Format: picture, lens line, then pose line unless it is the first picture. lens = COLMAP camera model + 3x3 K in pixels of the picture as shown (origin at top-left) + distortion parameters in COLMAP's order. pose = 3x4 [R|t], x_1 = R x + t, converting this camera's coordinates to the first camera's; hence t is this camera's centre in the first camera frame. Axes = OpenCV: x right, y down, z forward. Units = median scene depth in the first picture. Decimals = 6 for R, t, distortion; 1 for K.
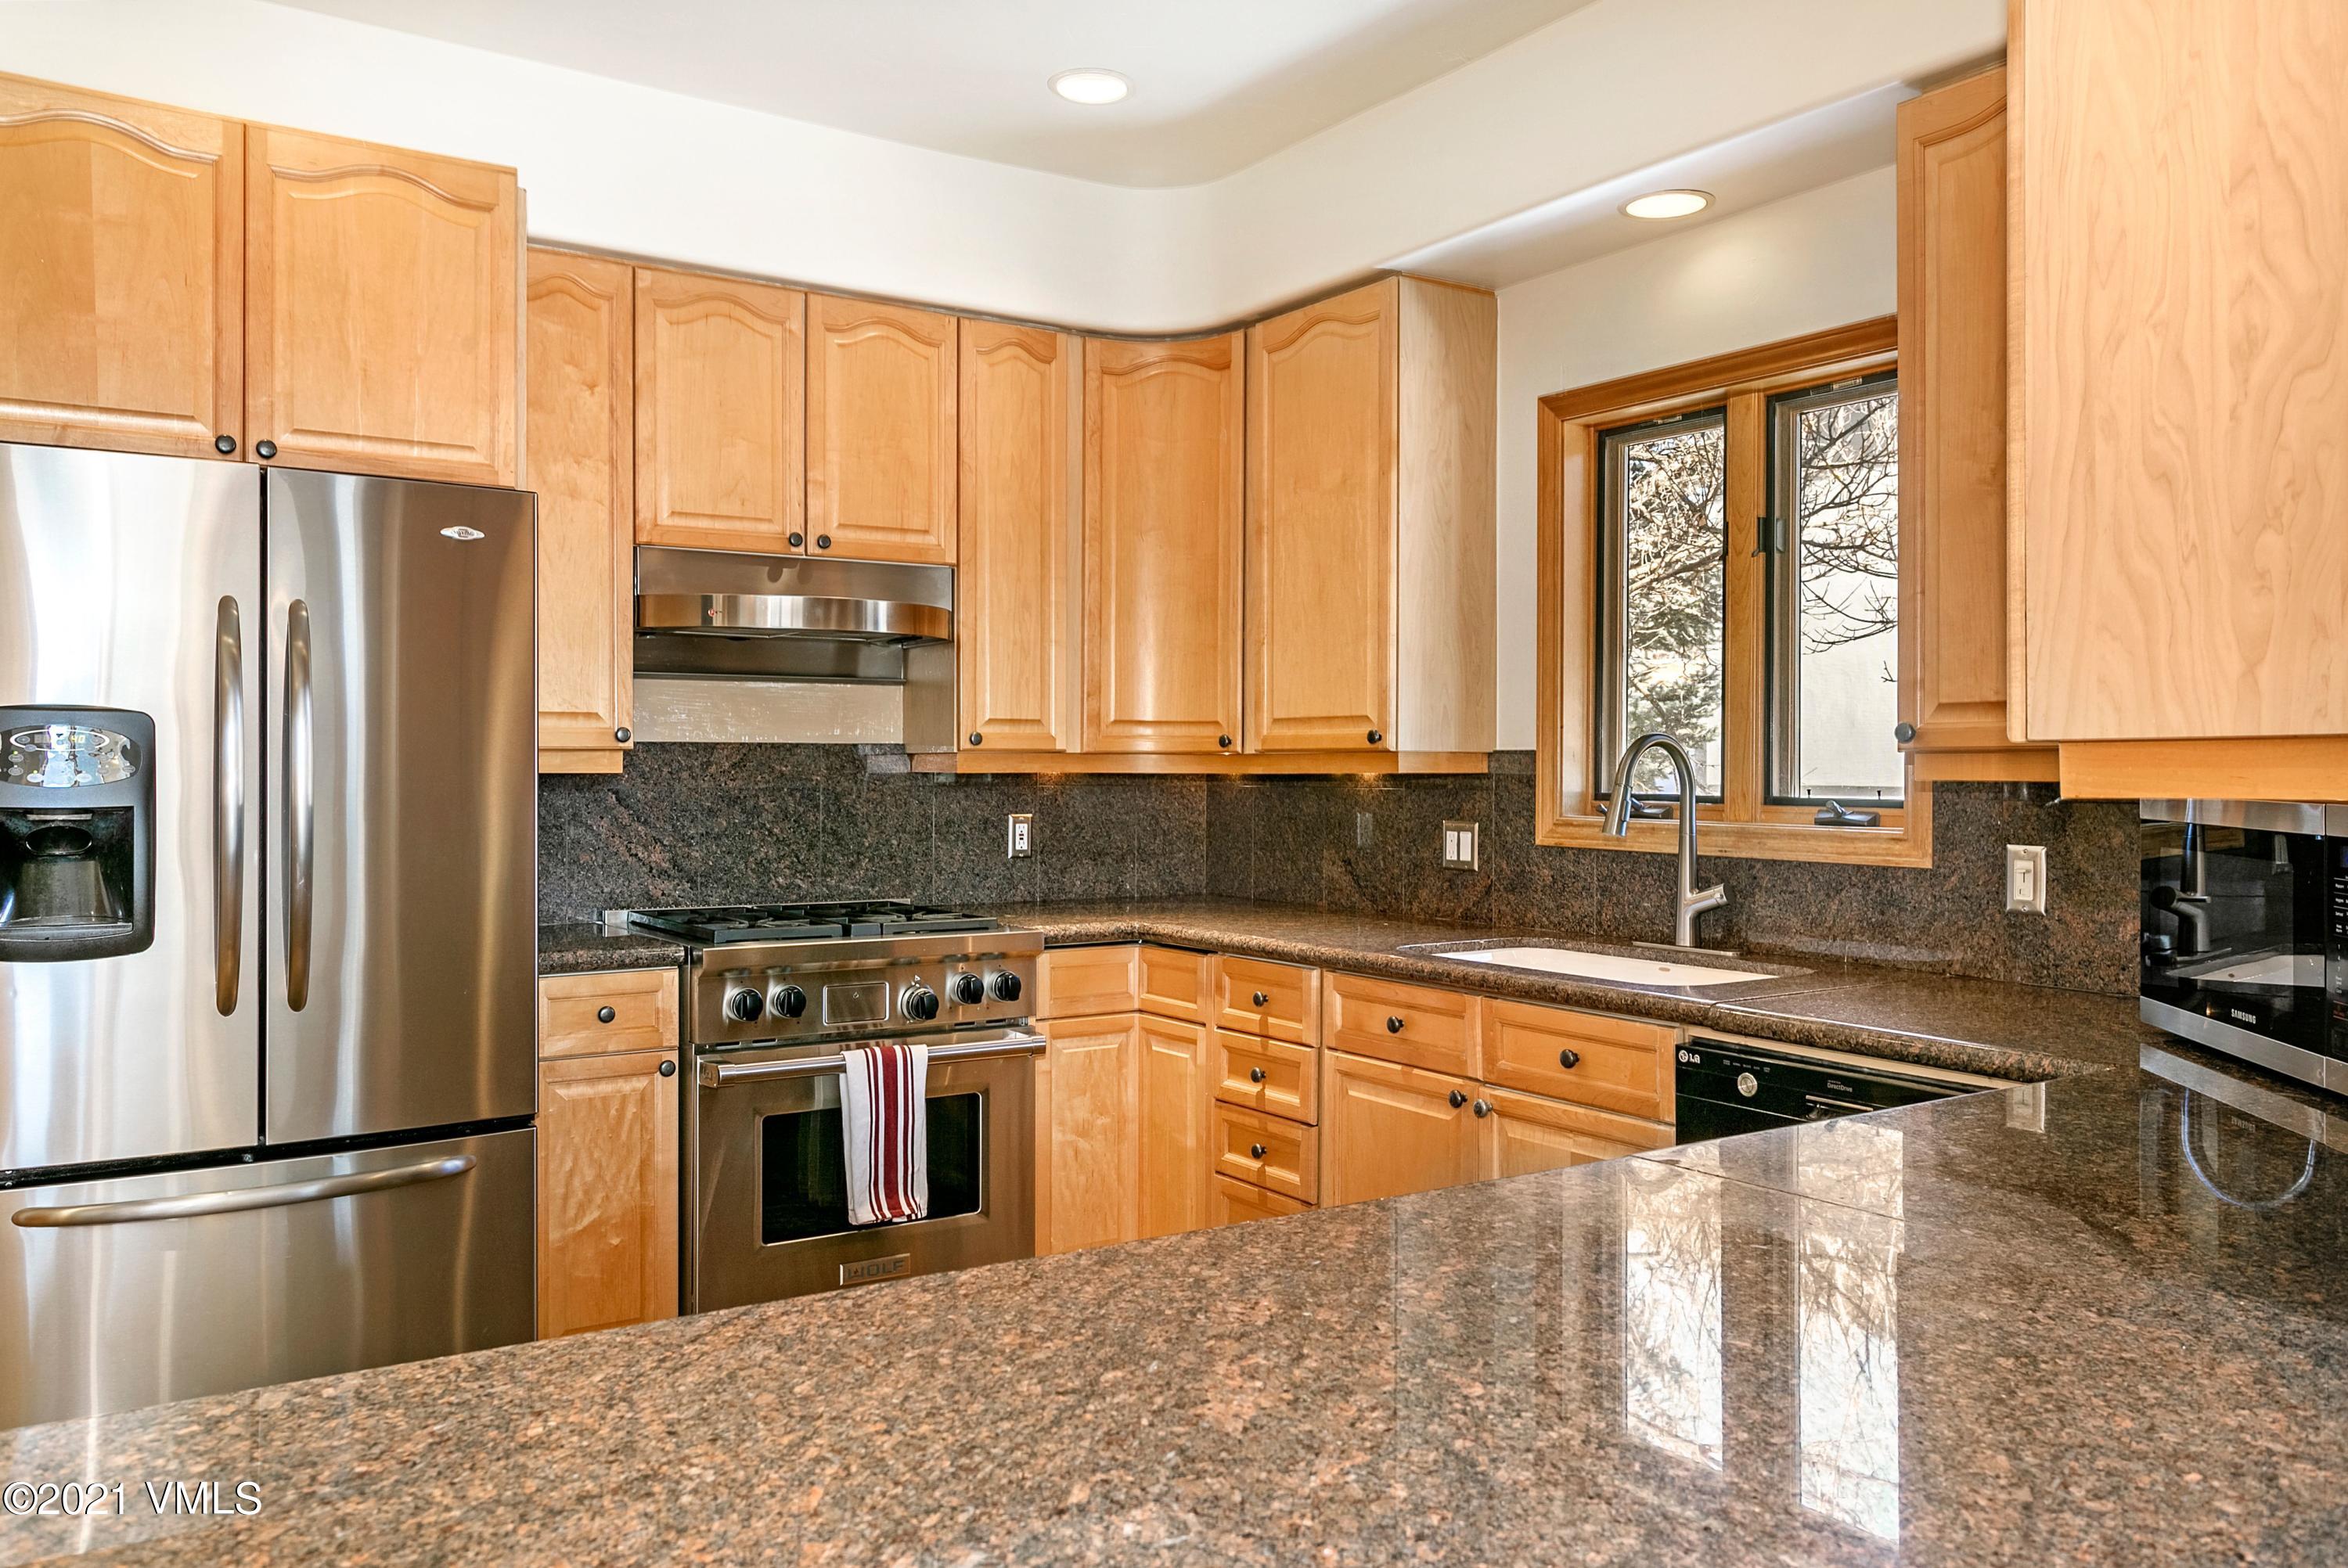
lens RADIAL K [[1703.8, 0, 1108.2], [0, 1703.8, 735.0], [0, 0, 1]] dist [-0.002800, 0.003934]
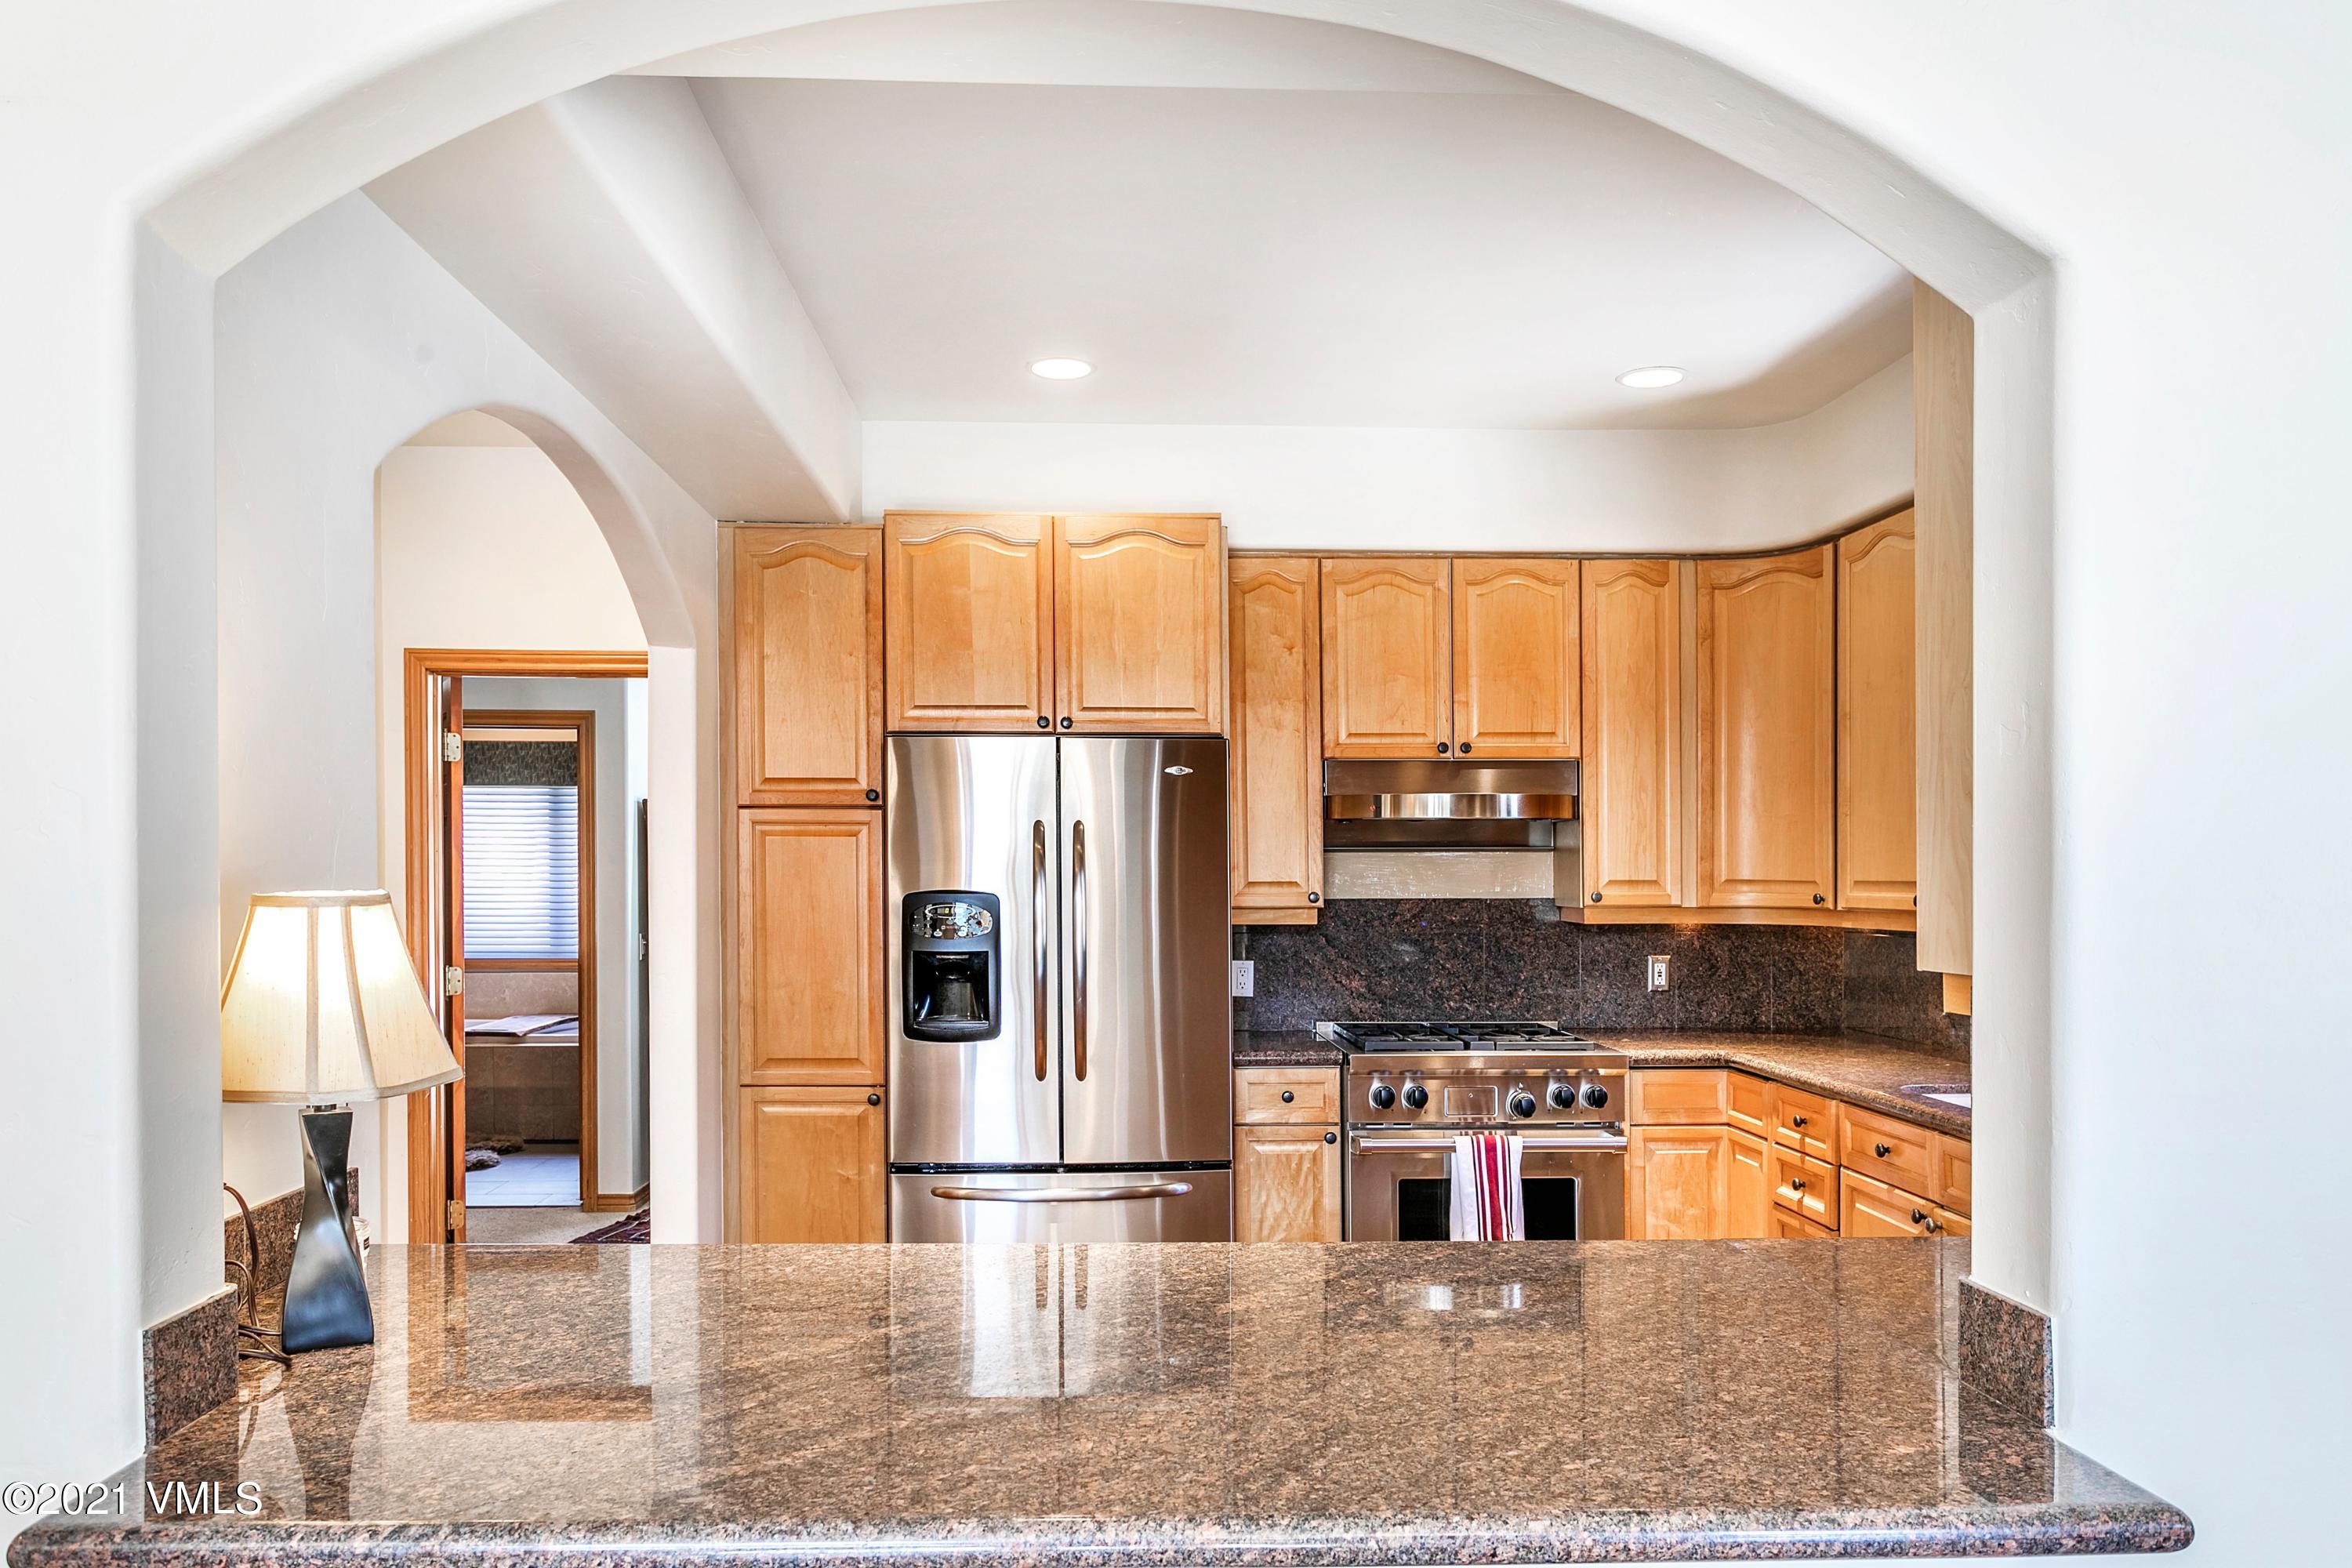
lens RADIAL K [[1604.9, 0, 1165.6], [0, 1604.9, 873.4], [0, 0, 1]] dist [-0.008738, -0.000538]
pose [[0.863972, -0.001390, -0.503538, 0.266000], [0.011759, 0.999779, 0.017417, -0.043257], [0.503403, -0.020969, 0.863797, -0.189868]]
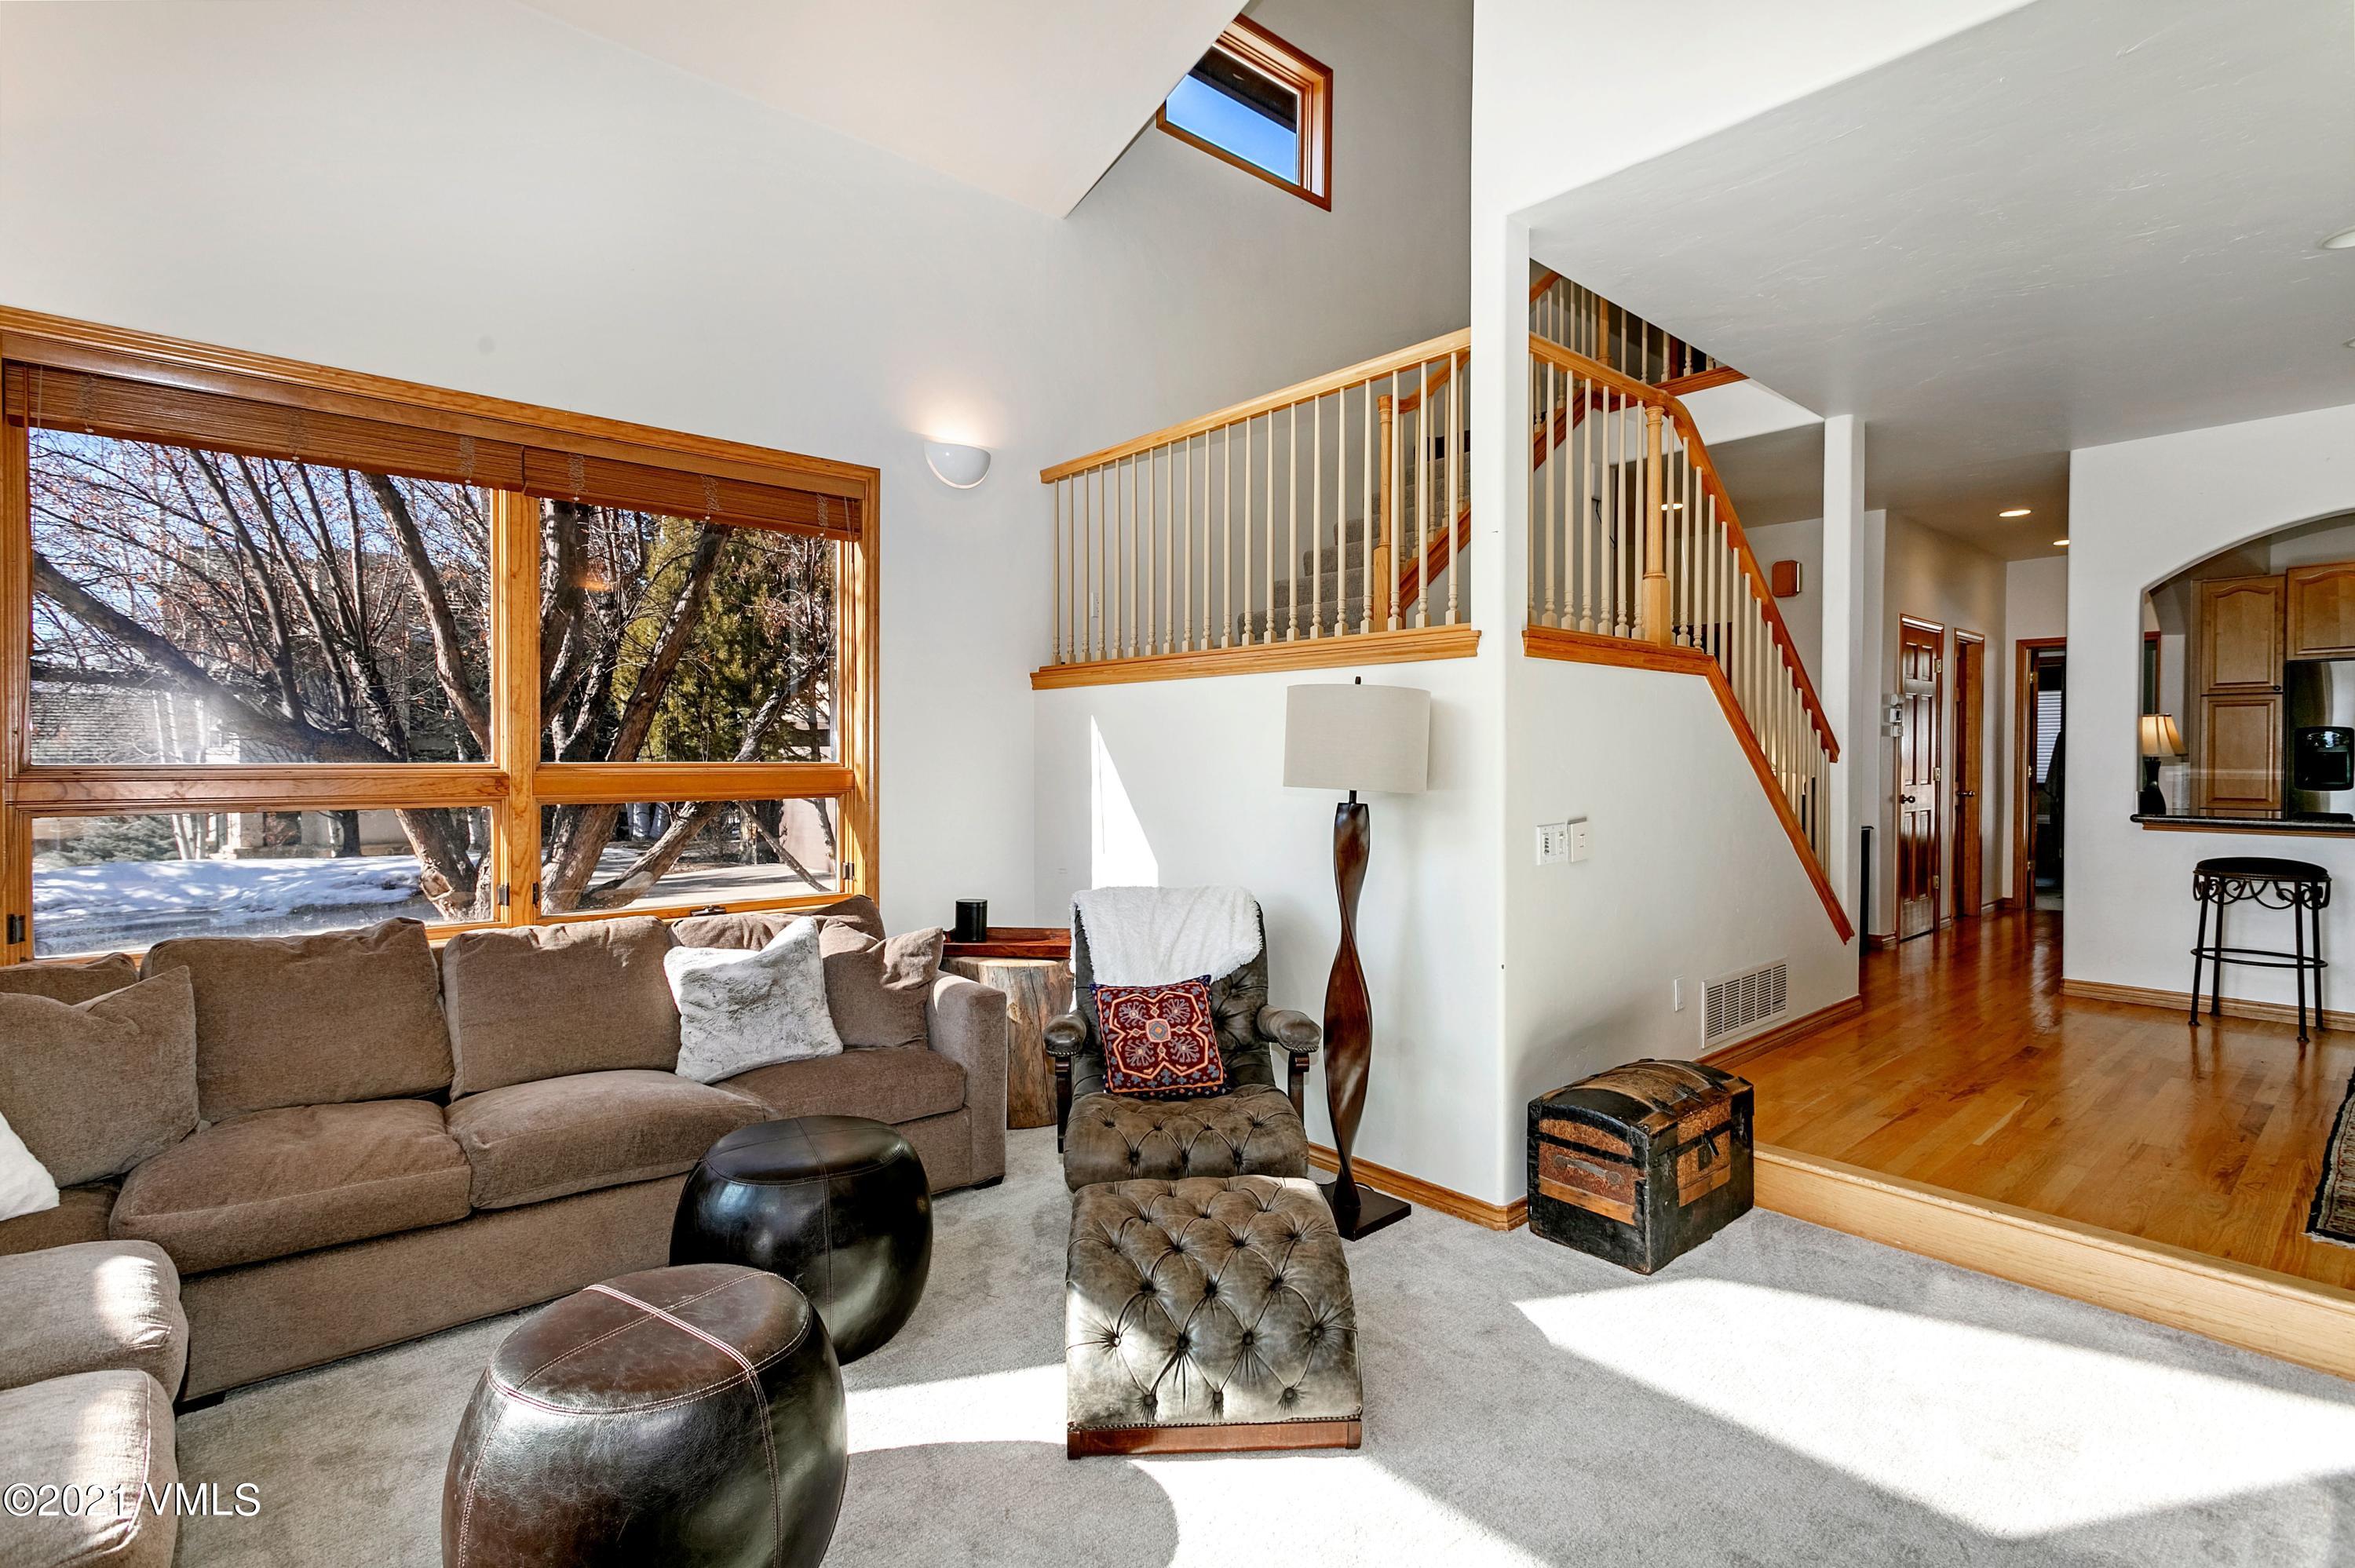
lens RADIAL K [[1111.6, 0, 1136.7], [0, 1111.6, 766.4], [0, 0, 1]] dist [0.005679, 0.000286]
pose [[0.122169, 0.012419, -0.992432, 1.211515], [0.018263, 0.999724, 0.014759, -0.010582], [0.992341, -0.019928, 0.121908, -1.534924]]
